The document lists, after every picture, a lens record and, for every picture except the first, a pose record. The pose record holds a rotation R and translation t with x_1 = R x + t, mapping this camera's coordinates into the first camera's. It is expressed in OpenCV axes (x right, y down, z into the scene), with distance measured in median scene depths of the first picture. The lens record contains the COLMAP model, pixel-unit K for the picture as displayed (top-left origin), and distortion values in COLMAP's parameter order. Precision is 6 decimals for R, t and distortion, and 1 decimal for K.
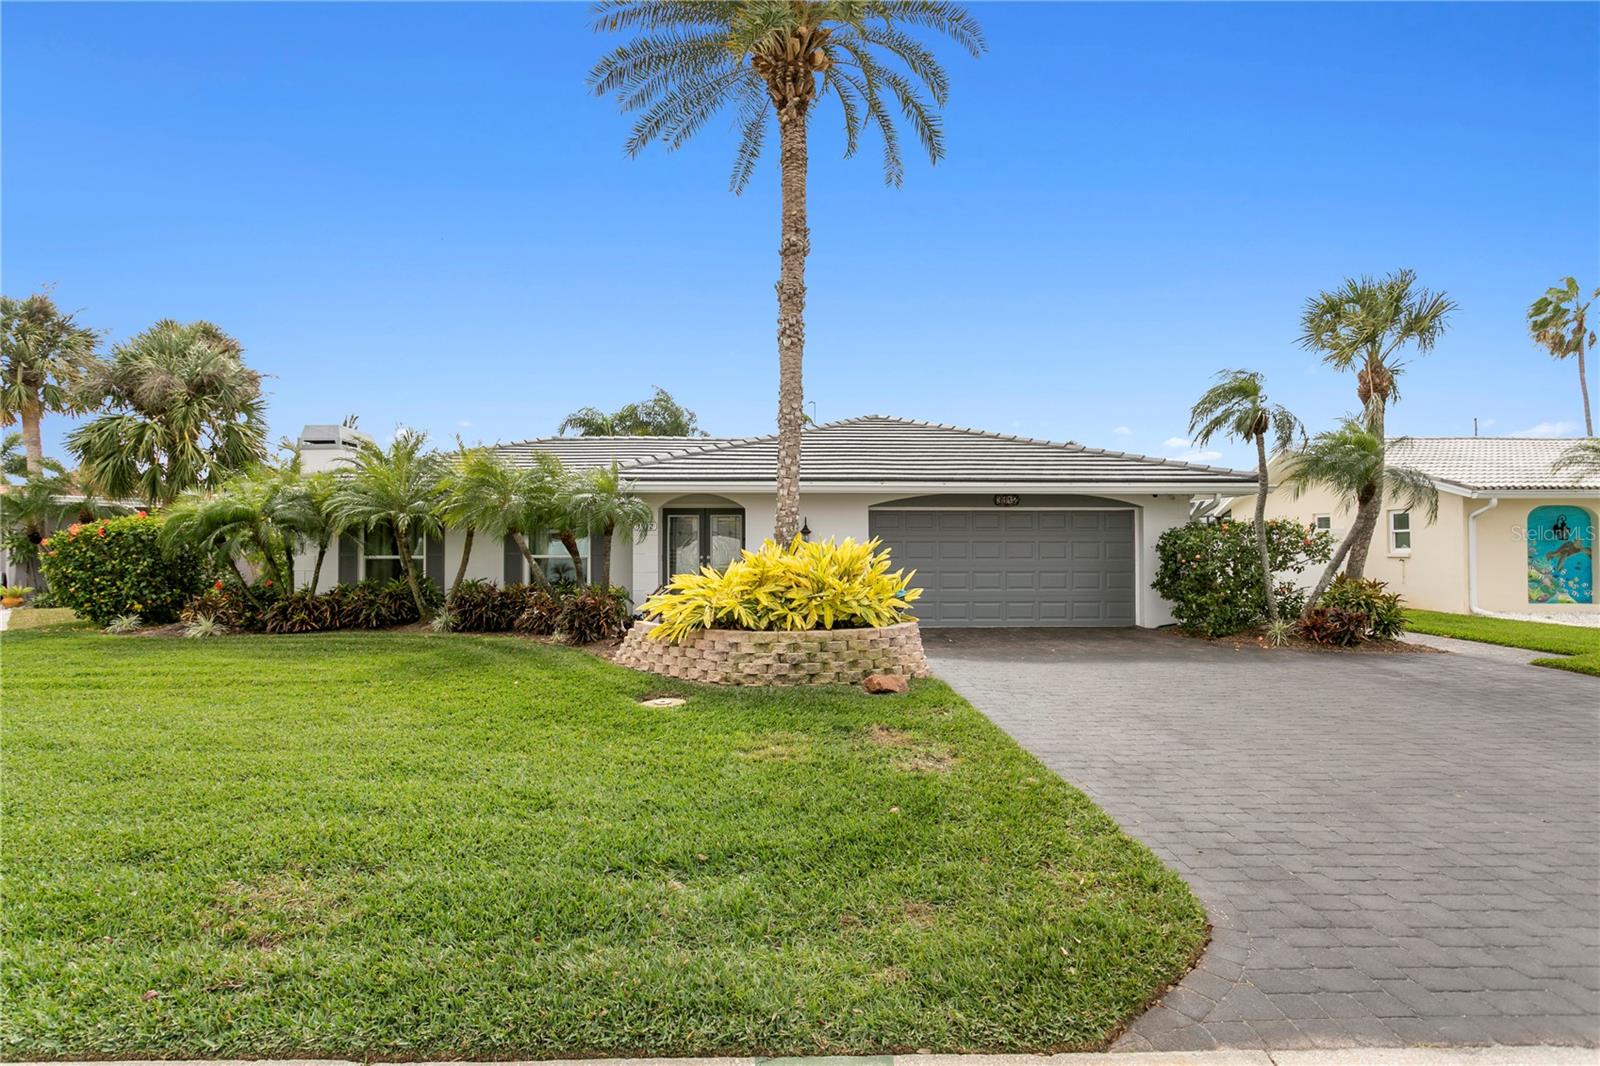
lens RADIAL K [[844.1, 0, 803.2], [0, 844.1, 531.4], [0, 0, 1]] dist [-0.004839, 0.003497]
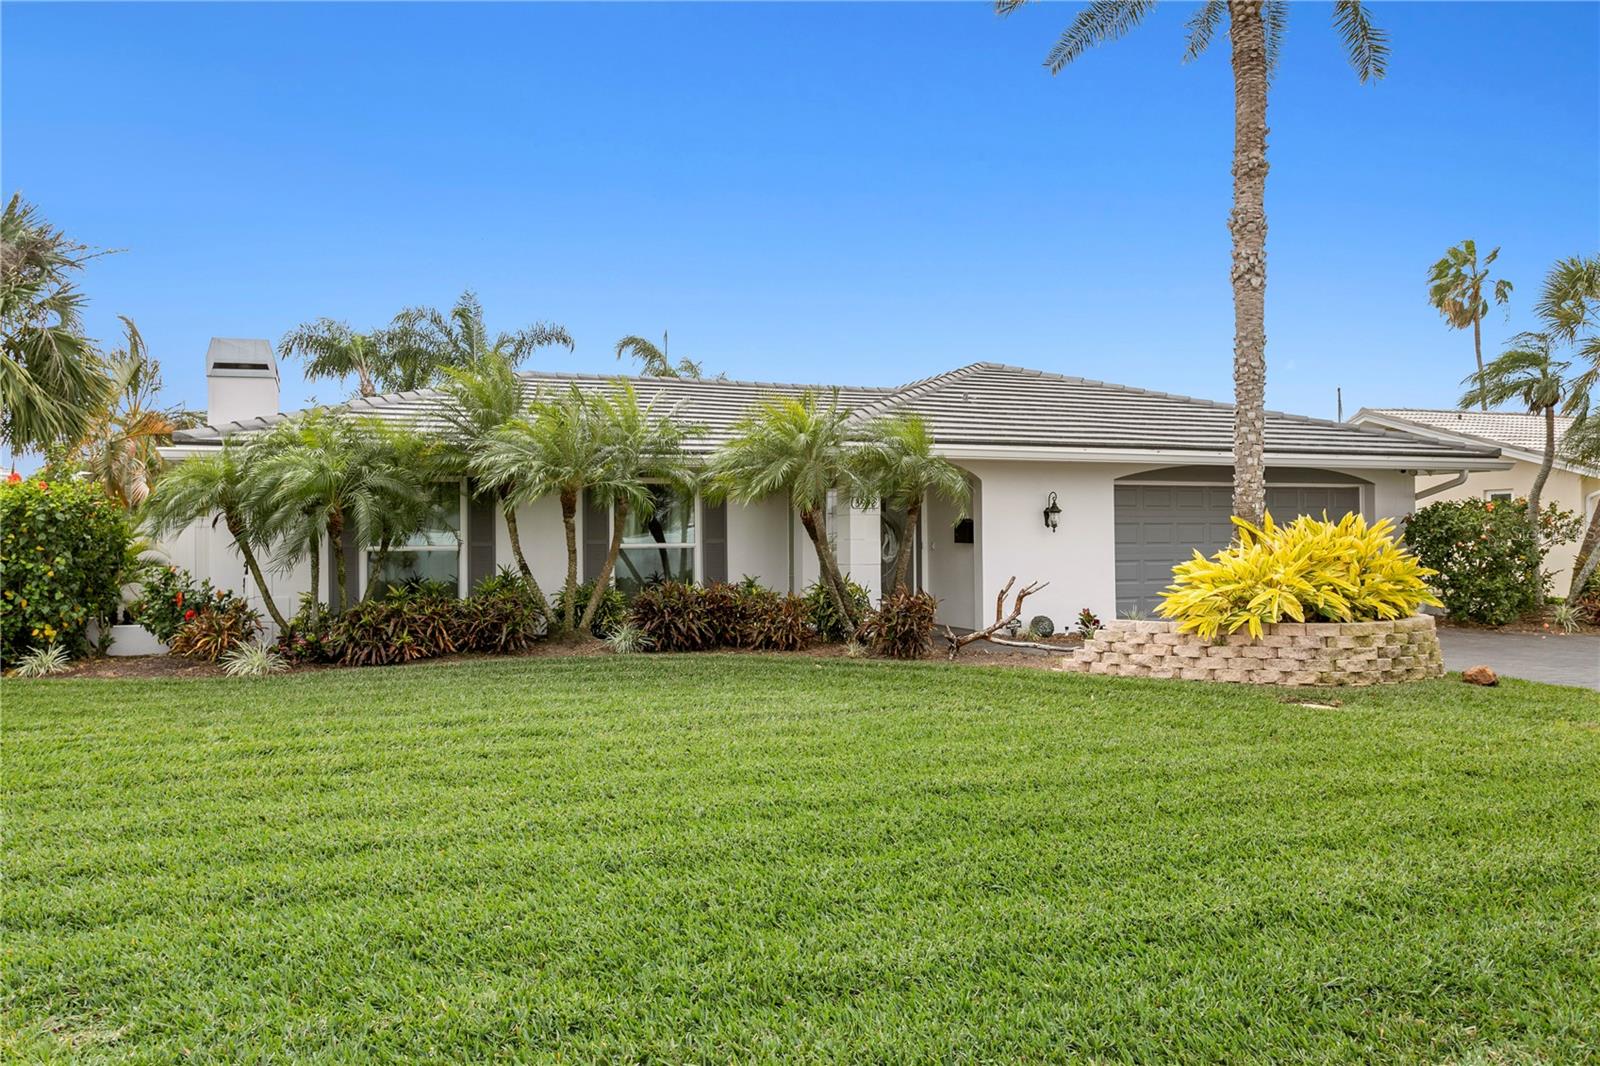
lens RADIAL K [[1188.6, 0, 808.2], [0, 1188.6, 528.7], [0, 0, 1]] dist [0.015914, 0.000349]
pose [[0.941099, -0.002596, 0.338122, -0.628599], [-0.000916, 0.999947, 0.010227, 0.006651], [-0.338131, -0.009934, 0.941047, 0.027022]]
